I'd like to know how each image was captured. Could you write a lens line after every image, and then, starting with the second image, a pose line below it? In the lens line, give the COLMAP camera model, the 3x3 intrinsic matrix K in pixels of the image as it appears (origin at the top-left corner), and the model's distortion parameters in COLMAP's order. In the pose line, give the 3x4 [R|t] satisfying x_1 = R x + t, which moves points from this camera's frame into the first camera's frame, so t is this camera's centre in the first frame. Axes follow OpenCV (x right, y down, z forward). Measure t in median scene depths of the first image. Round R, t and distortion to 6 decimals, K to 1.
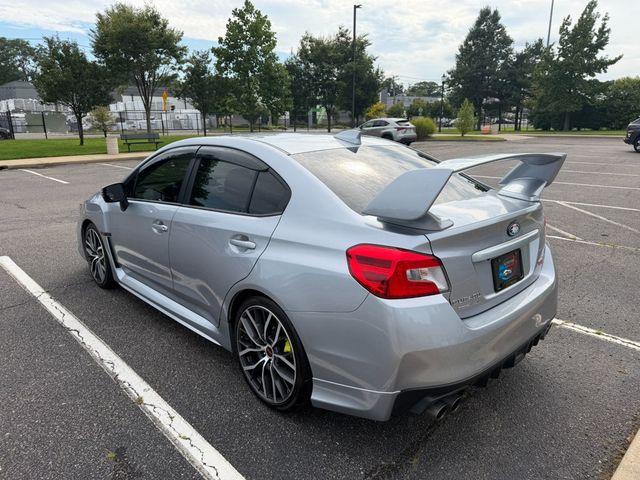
lens RADIAL K [[454.5, 0, 320.0], [0, 454.5, 240.0], [0, 0, 1]] dist [0.043901, -0.064148]
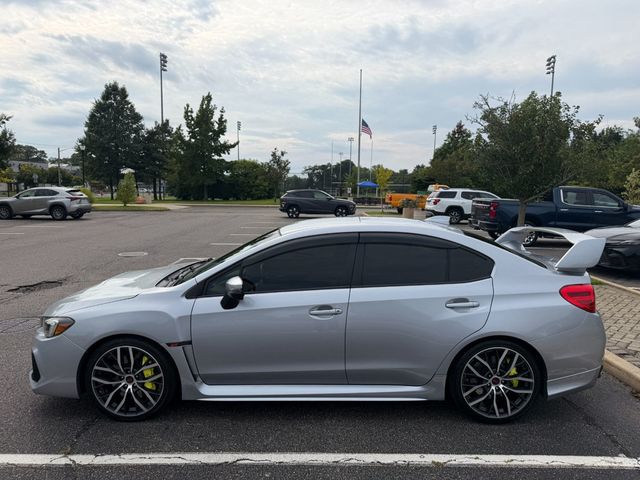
lens RADIAL K [[454.5, 0, 320.0], [0, 454.5, 240.0], [0, 0, 1]] dist [0.043901, -0.064148]
pose [[0.682825, -0.063099, 0.727852, -0.114228], [0.166149, 0.983570, -0.070603, -0.012443], [-0.711438, 0.169142, 0.682090, 0.030216]]
